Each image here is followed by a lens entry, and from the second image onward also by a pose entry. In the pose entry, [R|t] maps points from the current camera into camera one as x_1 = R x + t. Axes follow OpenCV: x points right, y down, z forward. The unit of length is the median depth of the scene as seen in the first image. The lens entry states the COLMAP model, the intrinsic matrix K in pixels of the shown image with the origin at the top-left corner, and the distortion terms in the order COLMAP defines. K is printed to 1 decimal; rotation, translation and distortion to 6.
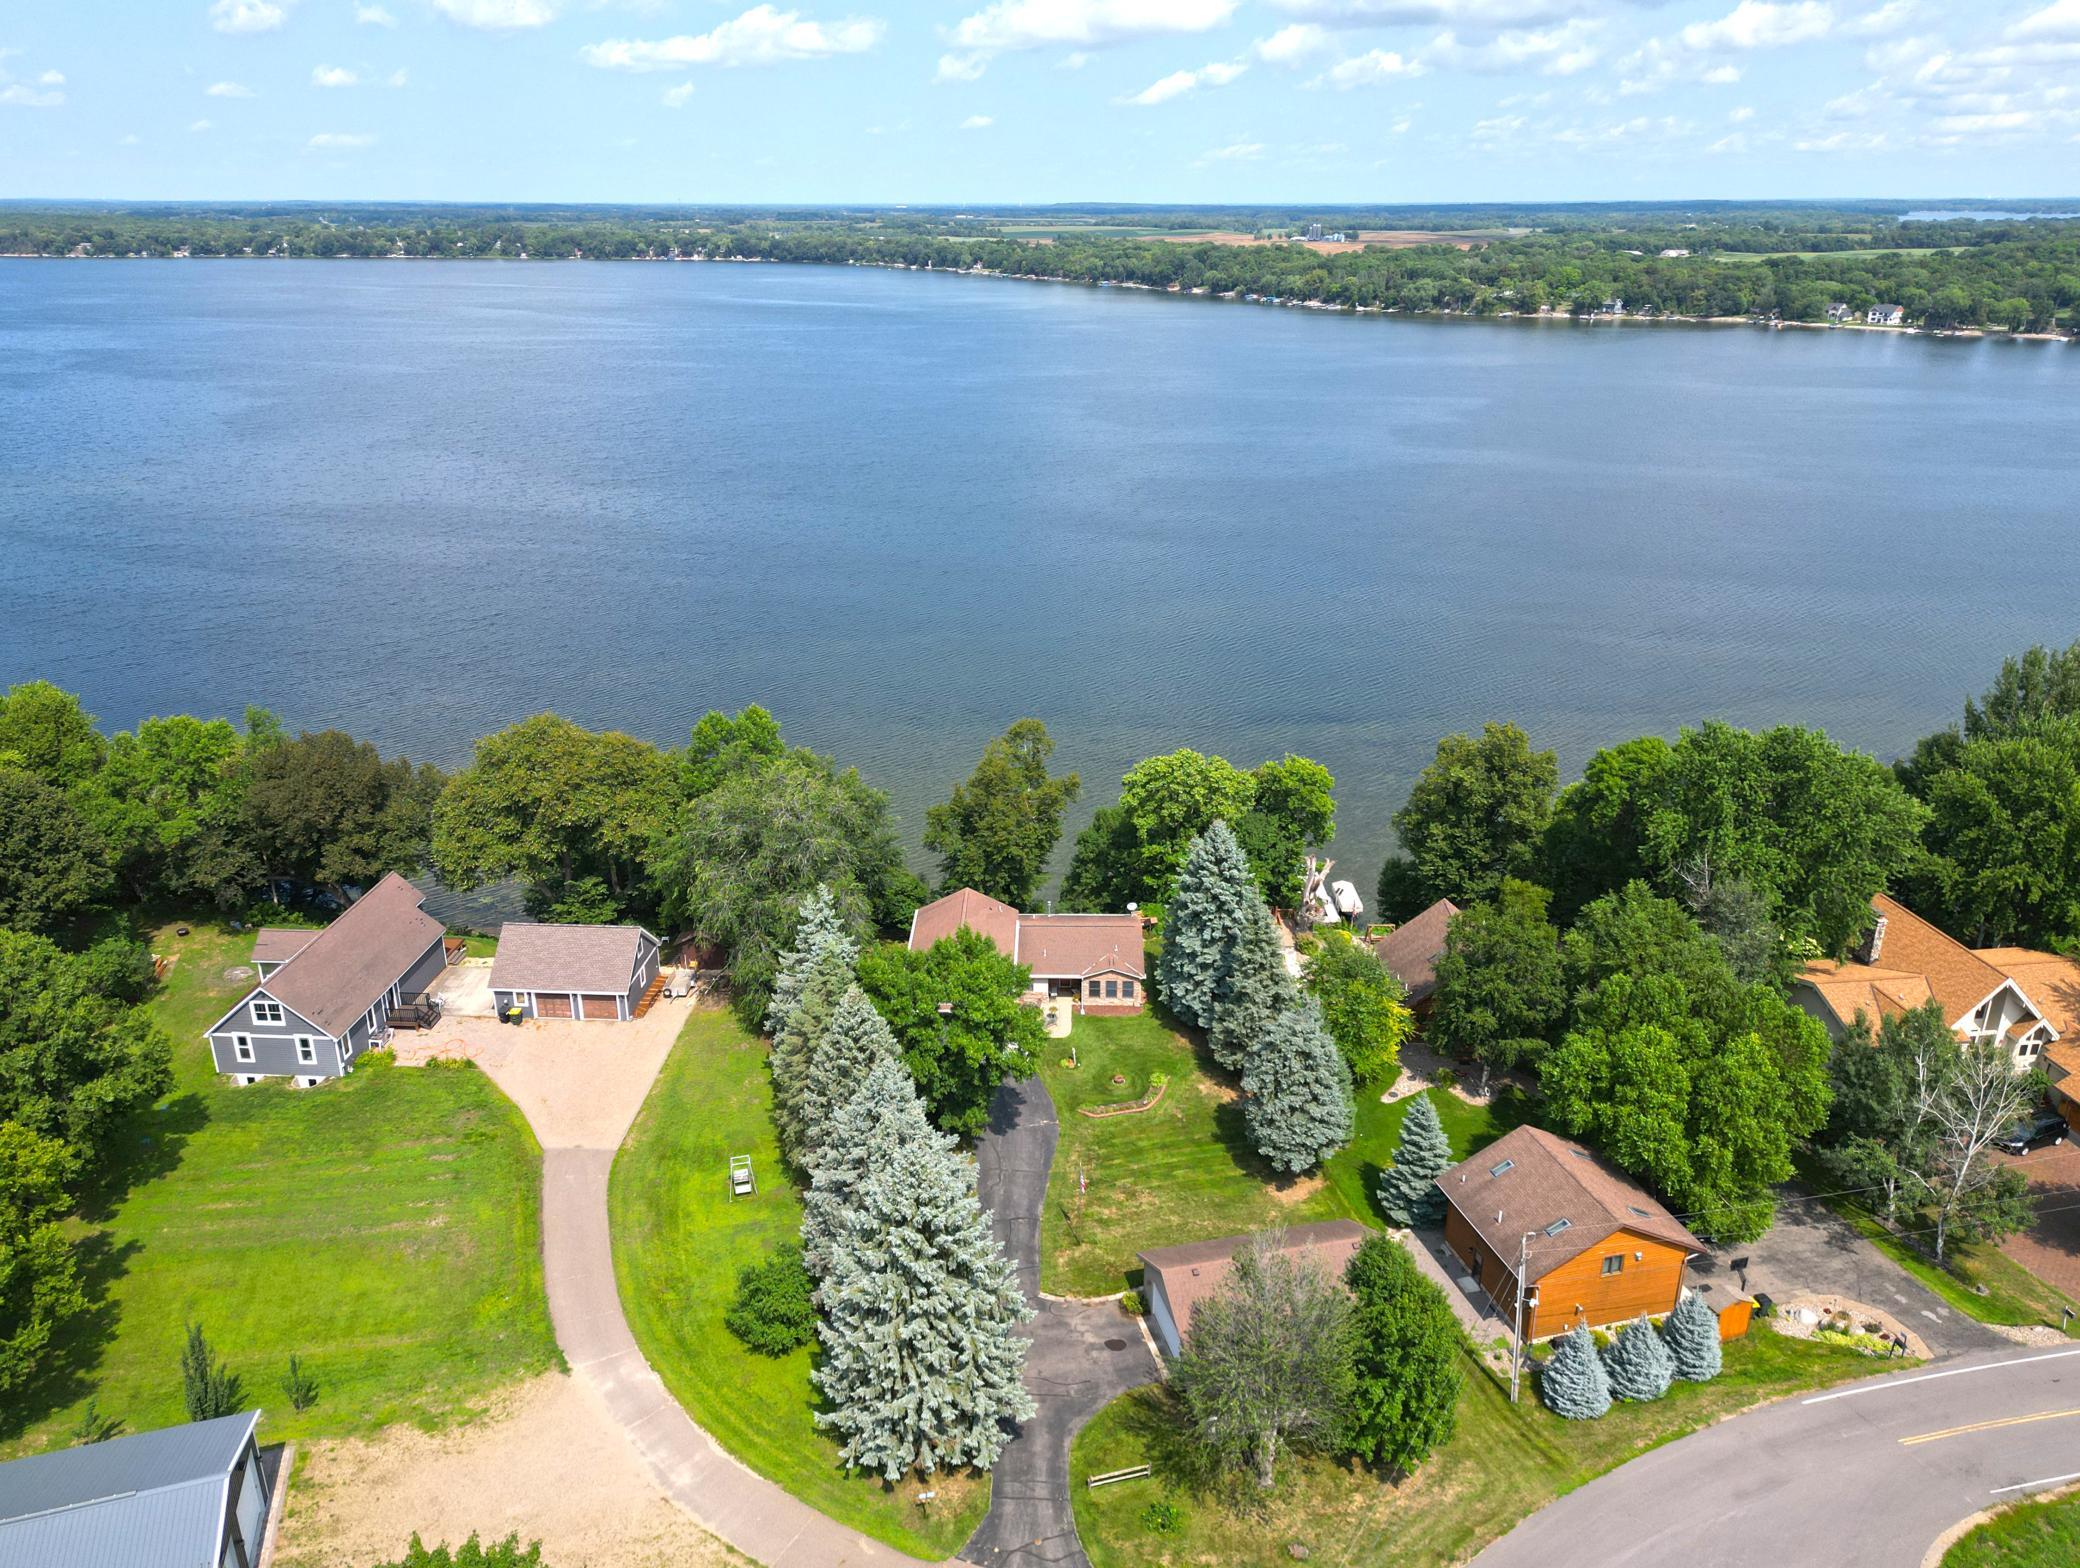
lens RADIAL K [[1494.3, 0, 1040.0], [0, 1494.3, 784.0], [0, 0, 1]] dist [0.080330, -0.082503]
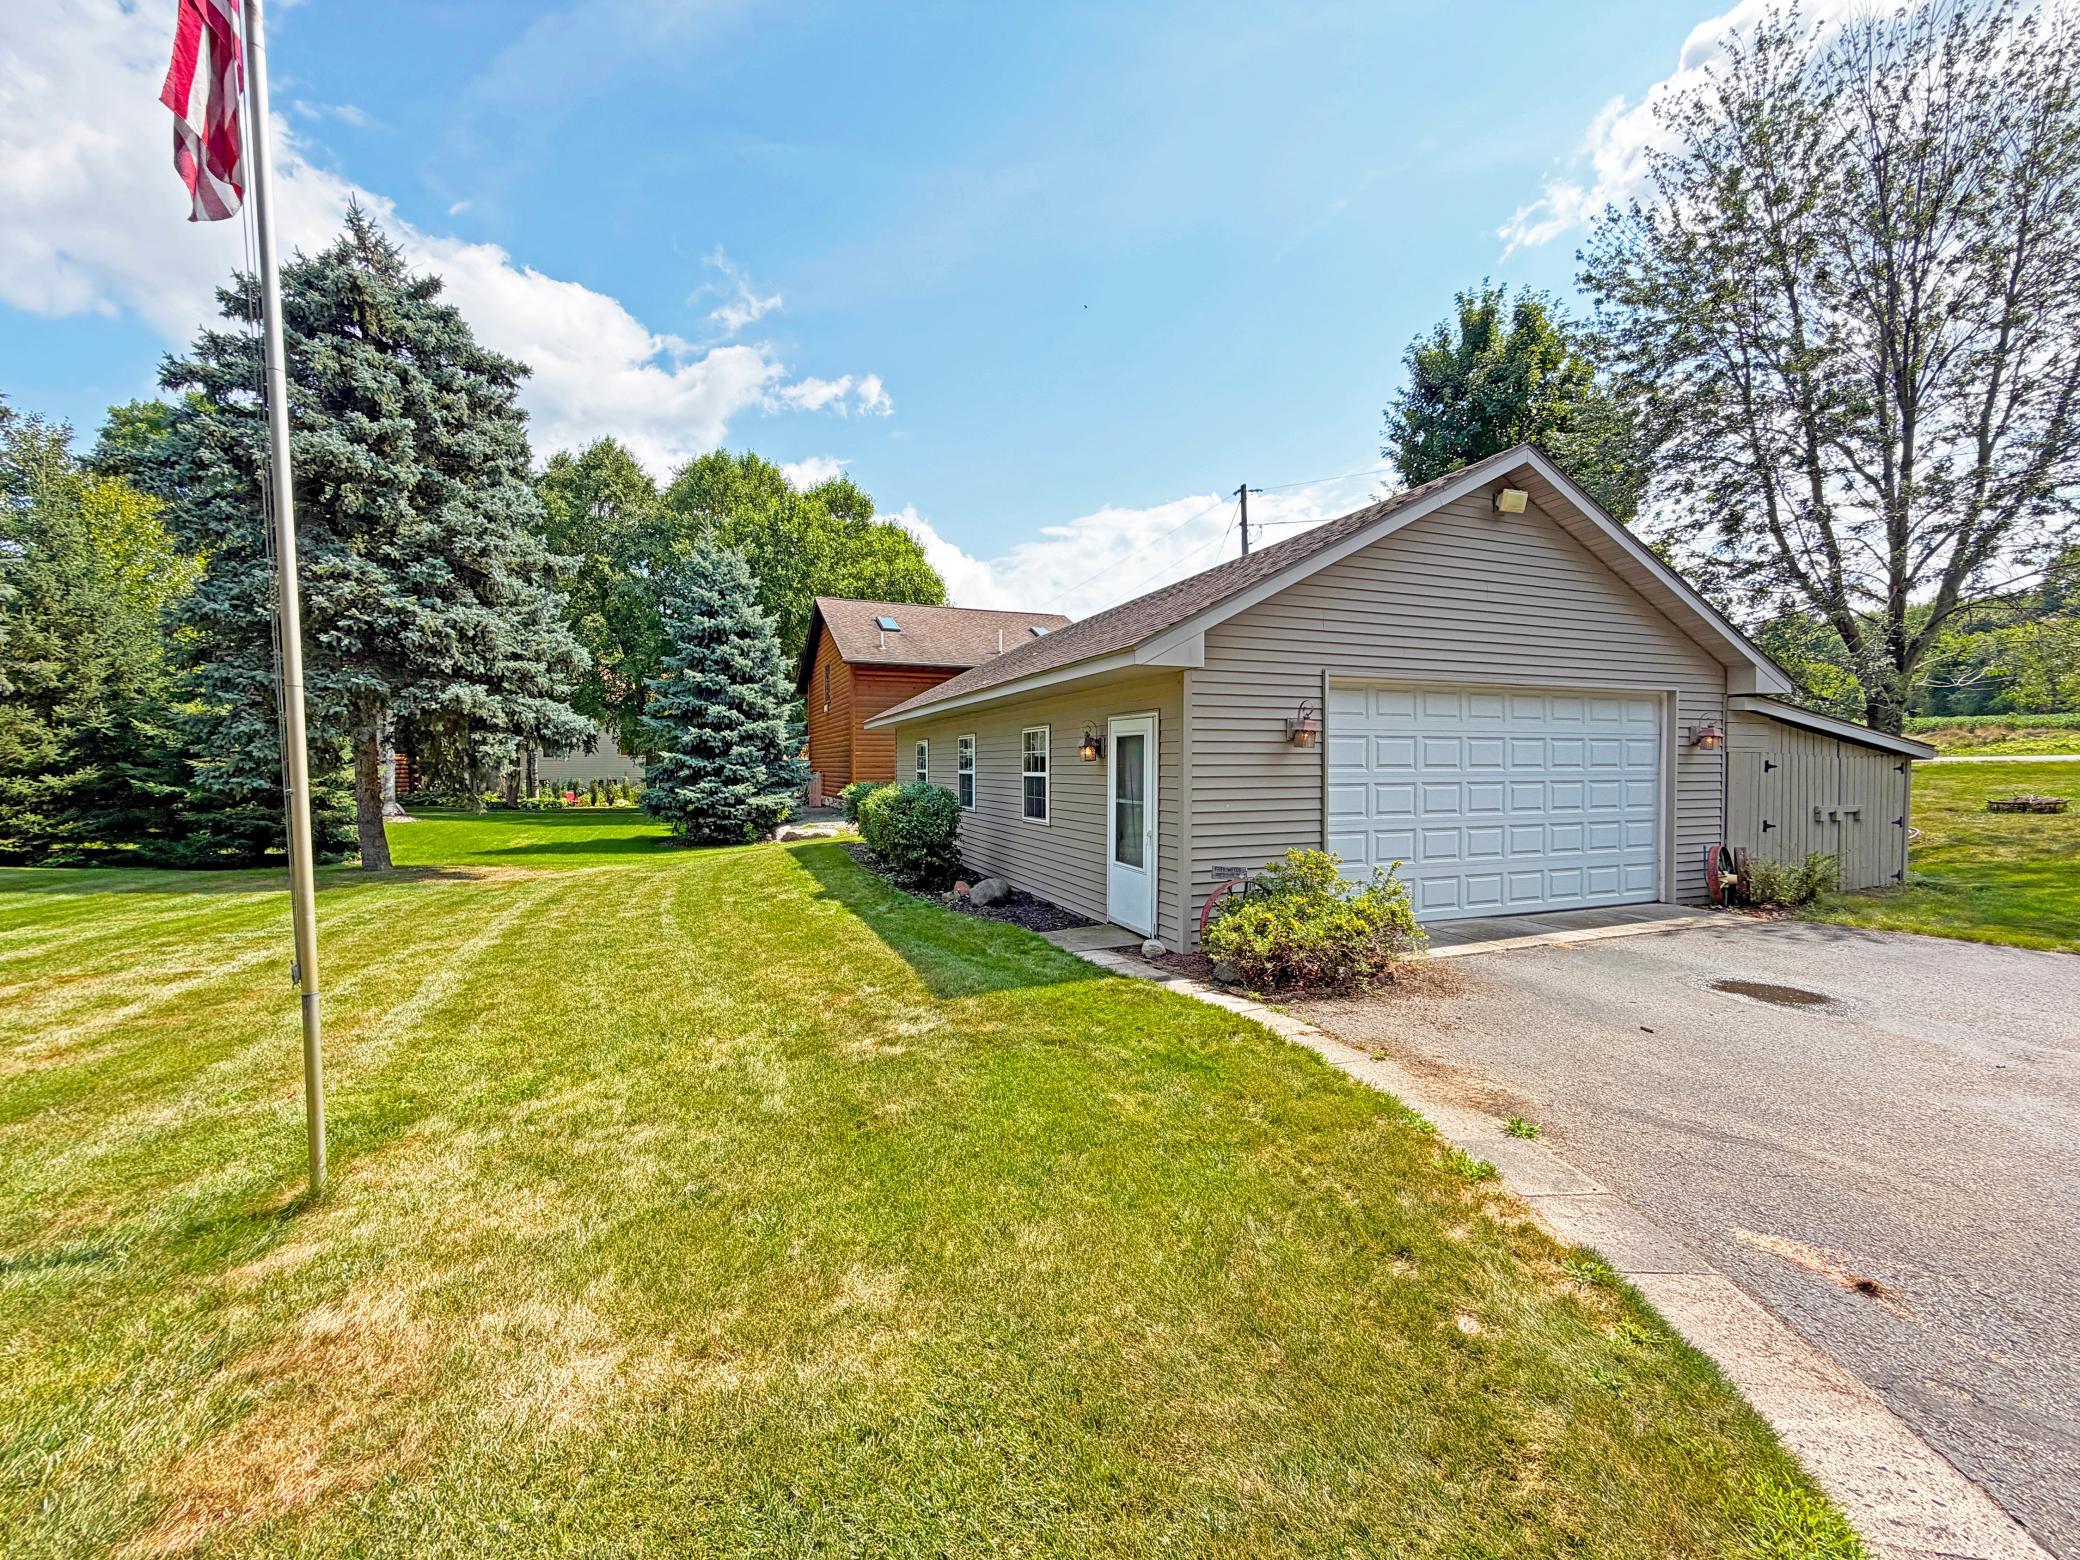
lens RADIAL K [[828.4, 0, 1040.0], [0, 828.4, 780.0], [0, 0, 1]] dist [-0.001482, -0.000125]
pose [[-0.127039, -0.017623, 0.991741, -0.009316], [0.361776, 0.930143, 0.062871, 0.252349], [-0.923569, 0.366775, -0.111789, 0.818406]]
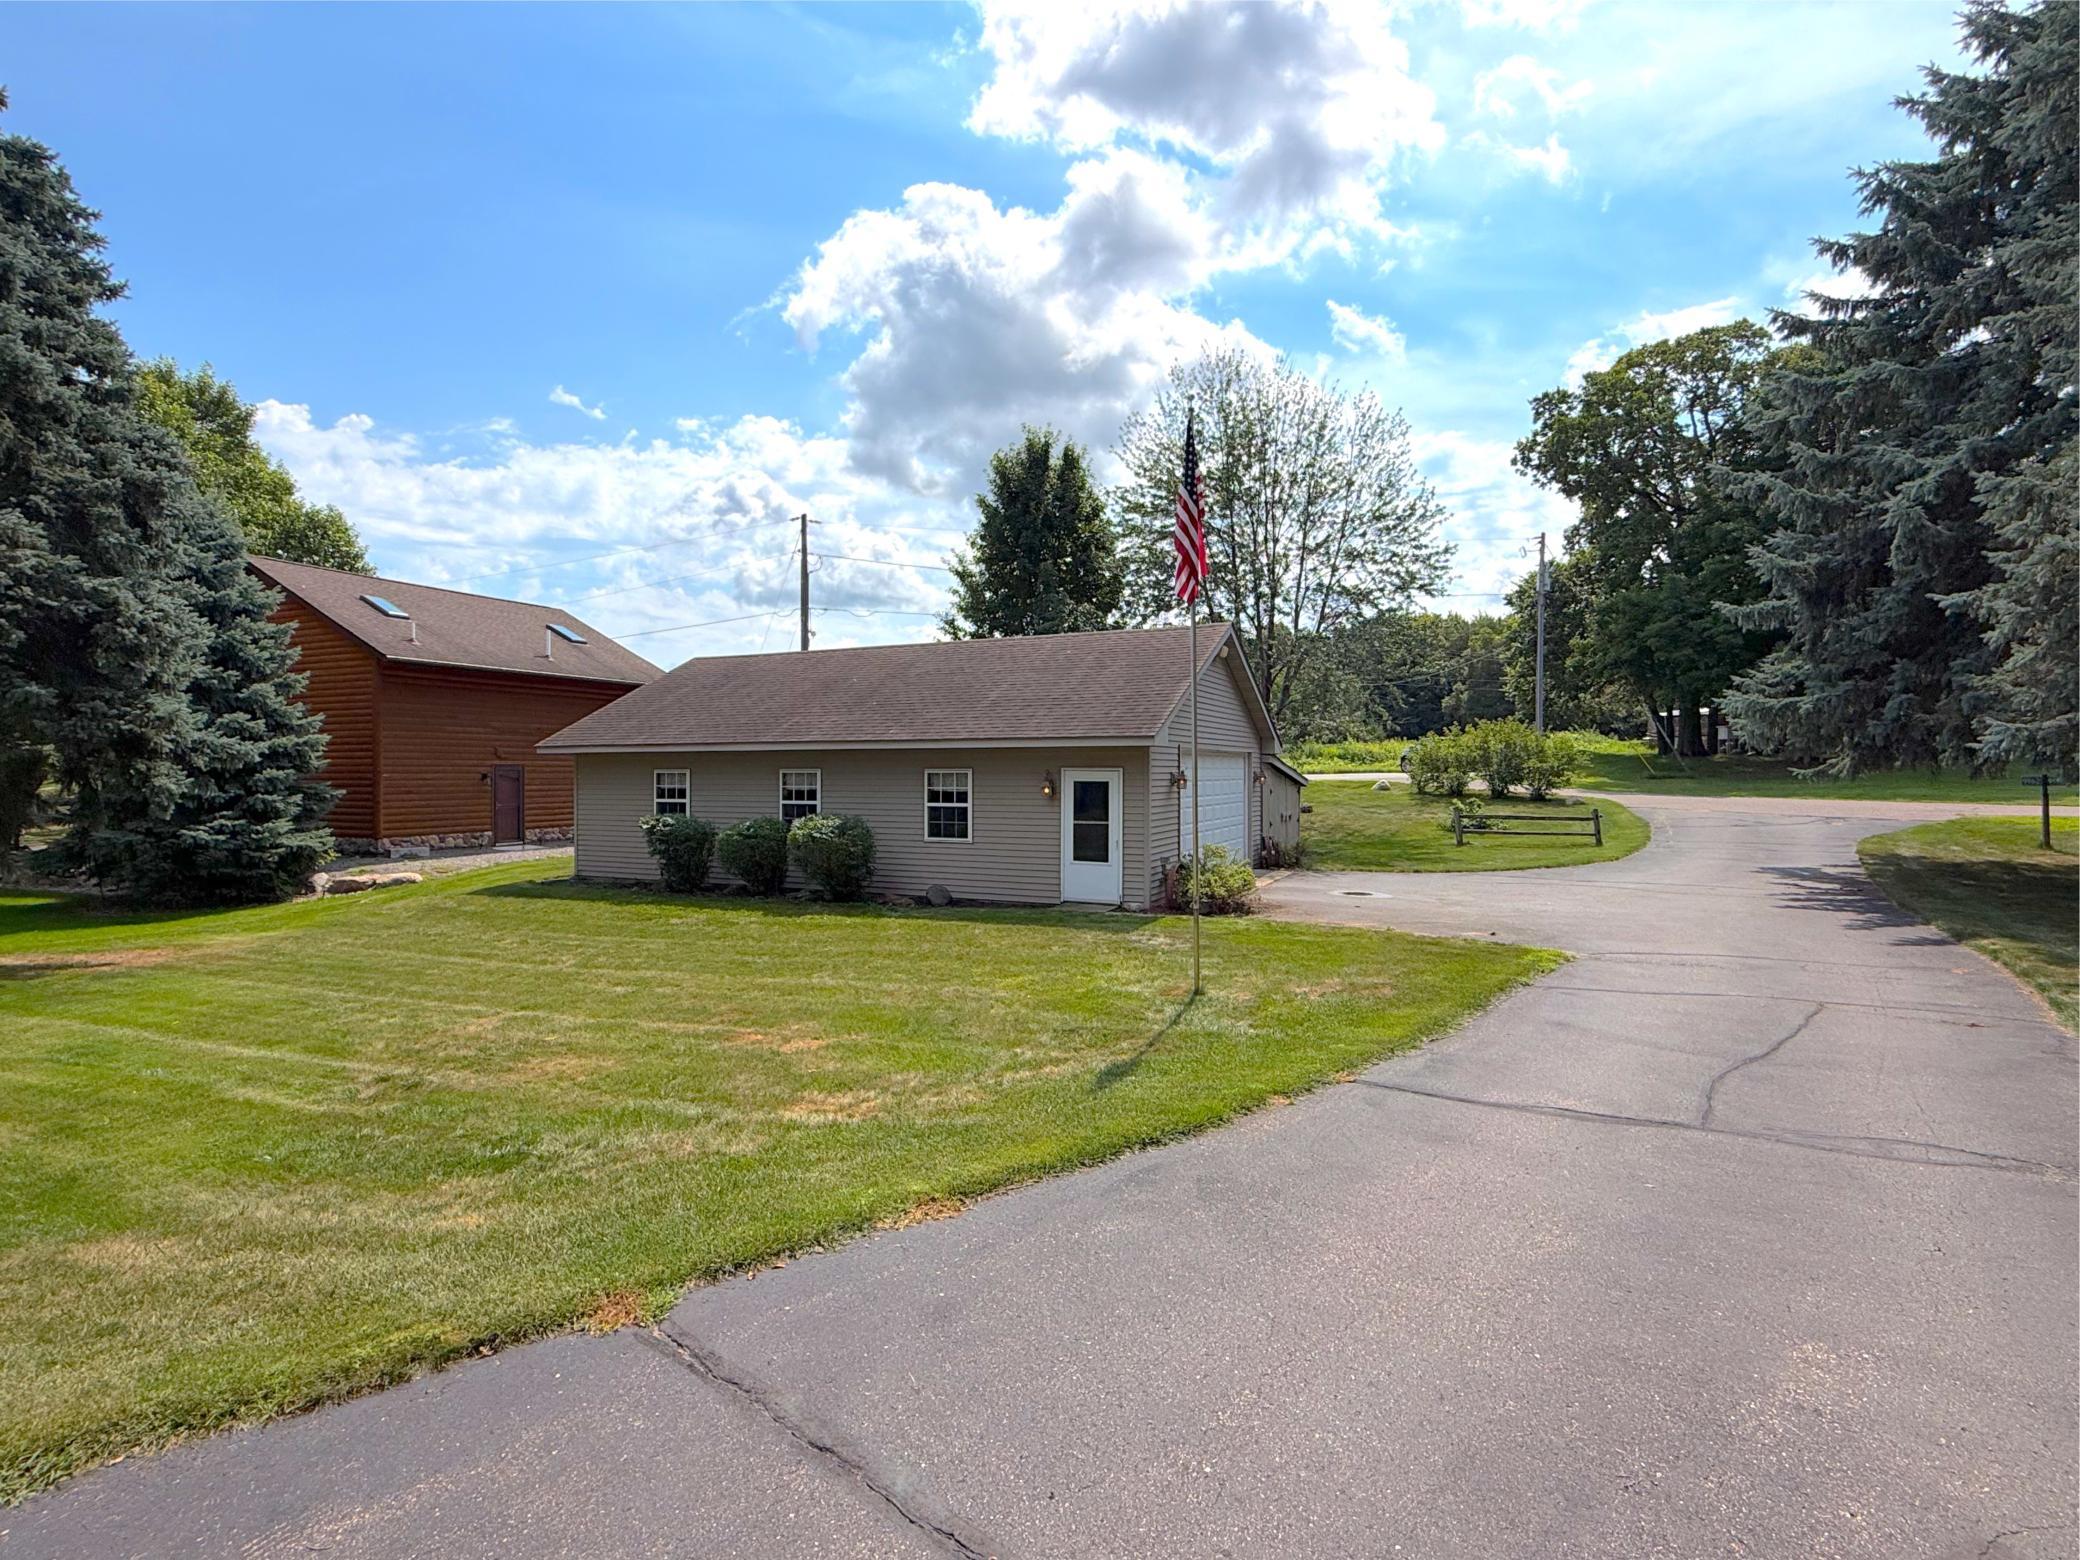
lens RADIAL K [[1000.4, 0, 1045.1], [0, 1000.4, 770.7], [0, 0, 1]] dist [0.003462, 0.000262]
pose [[-0.775380, 0.001458, 0.631494, -0.022010], [0.230782, 0.931481, 0.281216, 0.213119], [-0.587815, 0.363787, -0.722588, 0.907901]]
